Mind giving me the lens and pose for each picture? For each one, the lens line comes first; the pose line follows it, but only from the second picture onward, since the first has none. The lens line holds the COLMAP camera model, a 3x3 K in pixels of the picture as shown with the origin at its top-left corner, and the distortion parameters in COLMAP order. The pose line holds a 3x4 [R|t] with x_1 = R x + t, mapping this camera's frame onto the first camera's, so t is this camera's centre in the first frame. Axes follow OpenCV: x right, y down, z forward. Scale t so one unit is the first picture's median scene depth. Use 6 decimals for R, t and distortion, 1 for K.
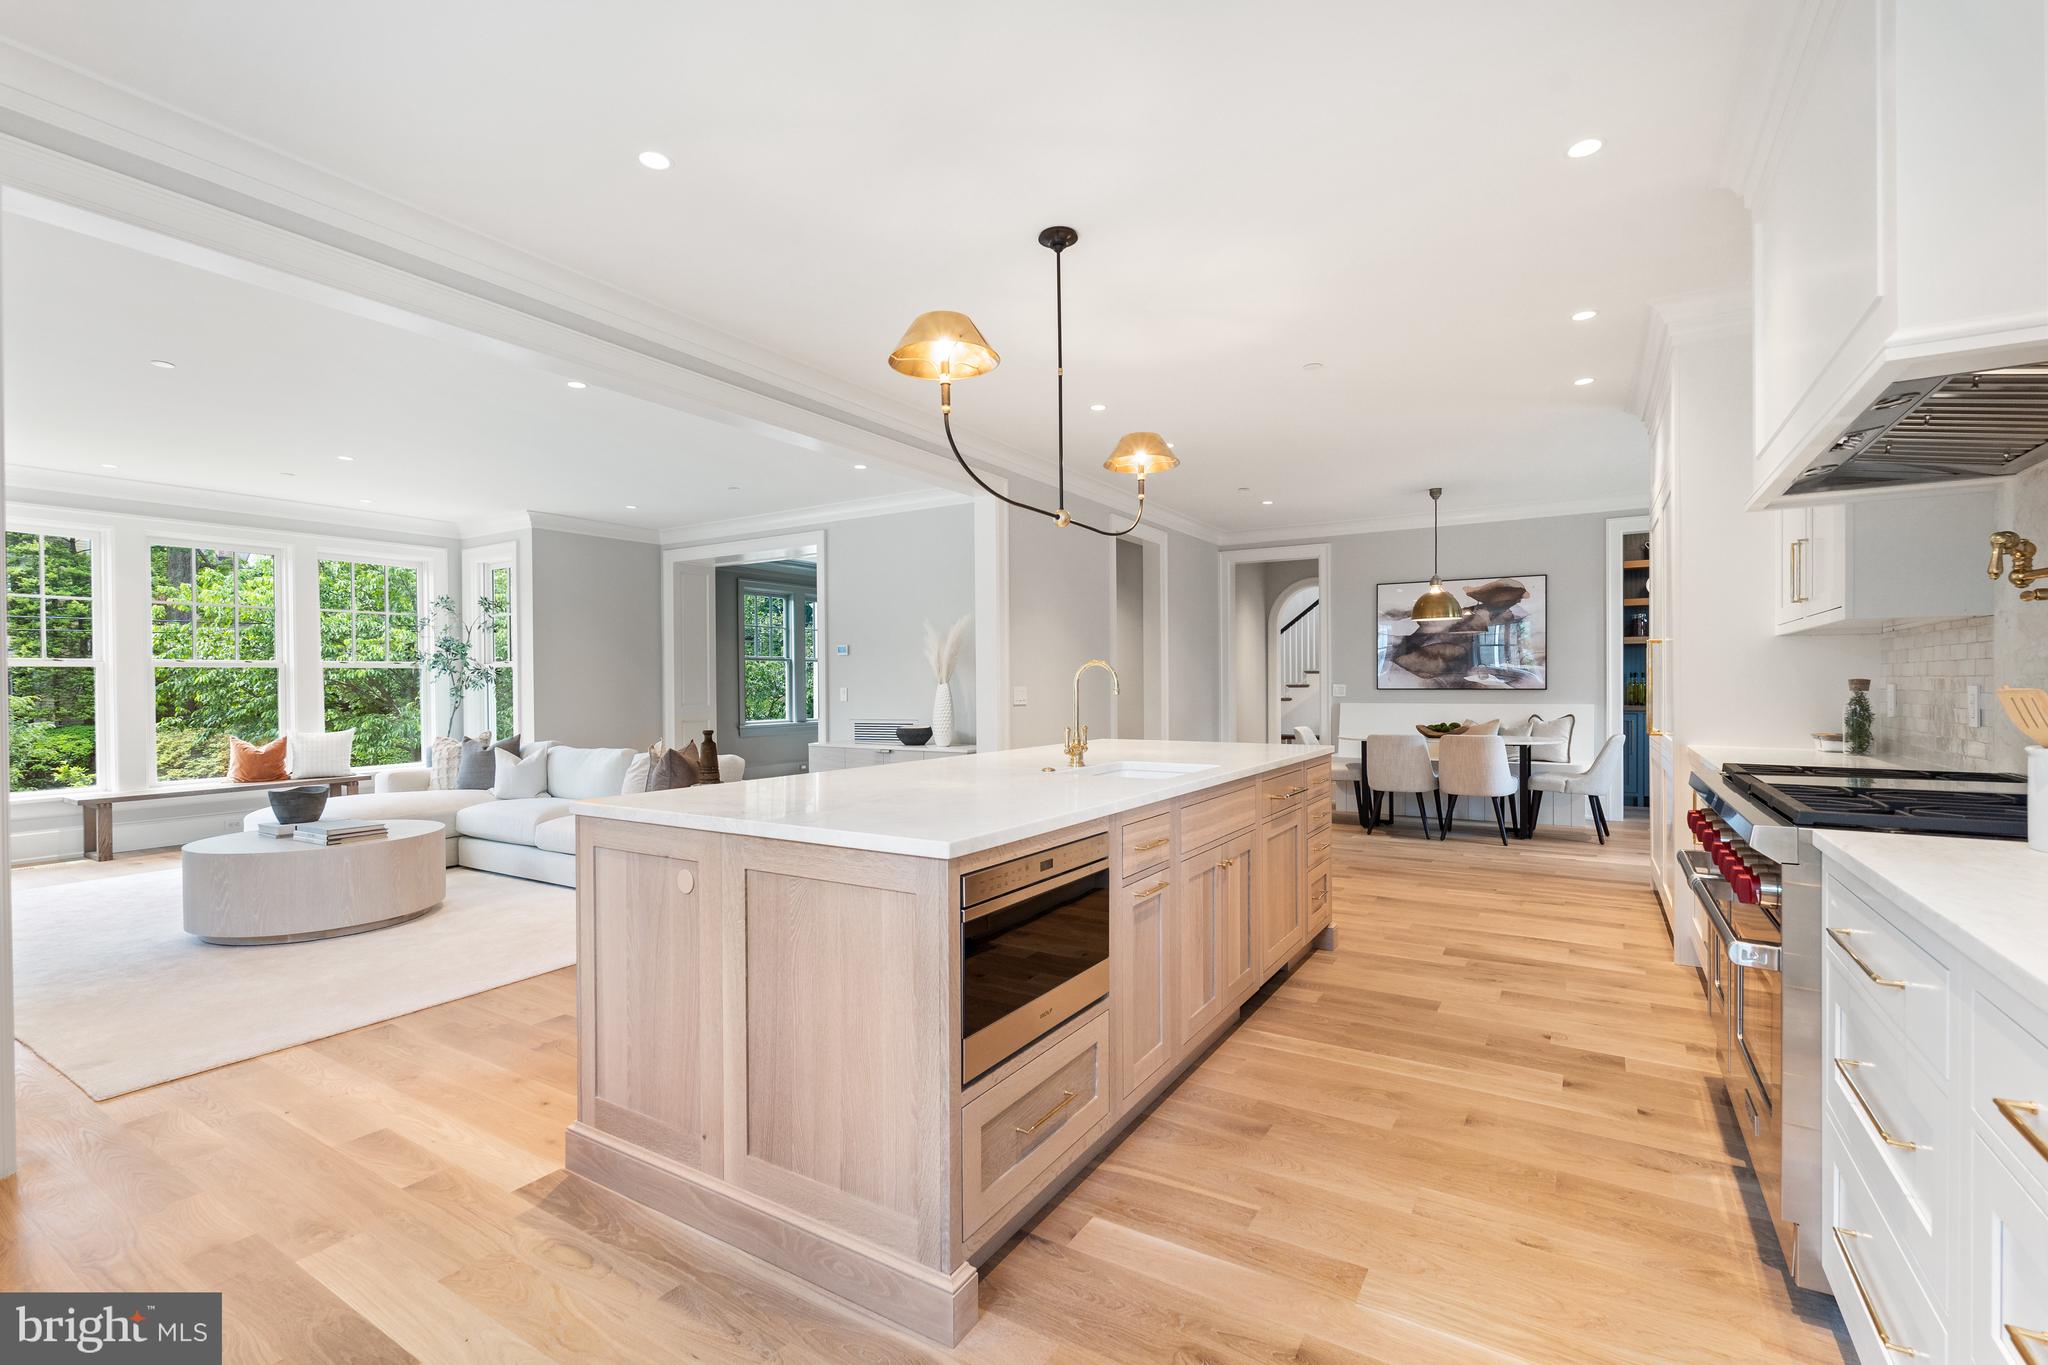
lens RADIAL K [[902.3, 0, 1015.0], [0, 902.3, 693.8], [0, 0, 1]] dist [-0.001552, -0.000506]
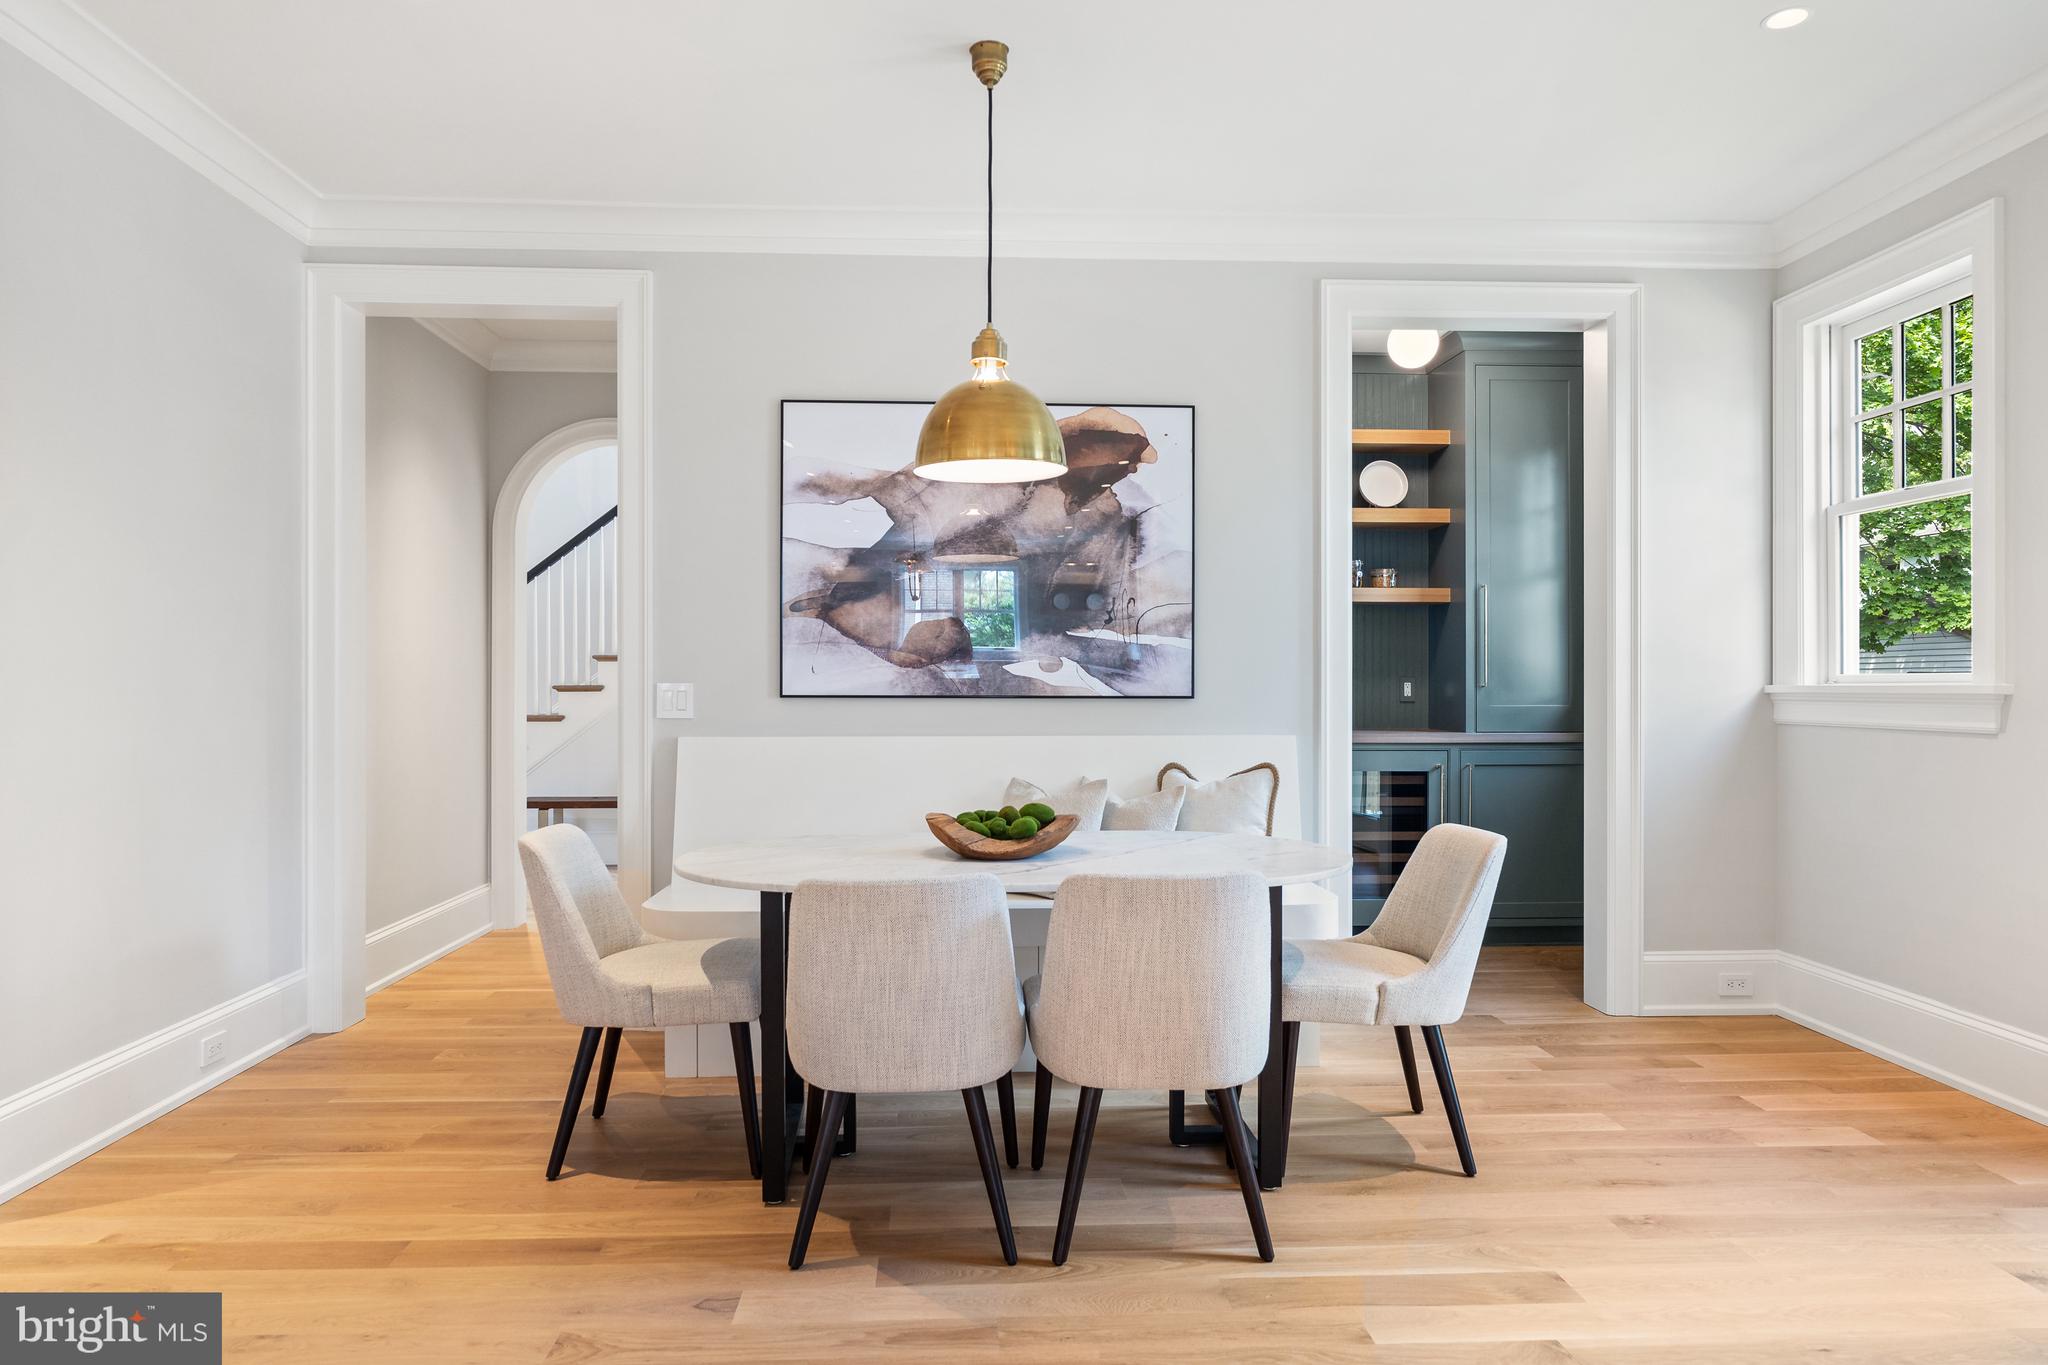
lens RADIAL K [[1245.3, 0, 1024.0], [0, 1245.3, 682.5], [0, 0, 1]] dist [0.005898, 0.001823]
pose [[0.808969, 0.007563, 0.587803, 0.207722], [0.001206, 0.999894, -0.014524, -0.003908], [-0.587851, 0.012458, 0.808874, 0.594601]]
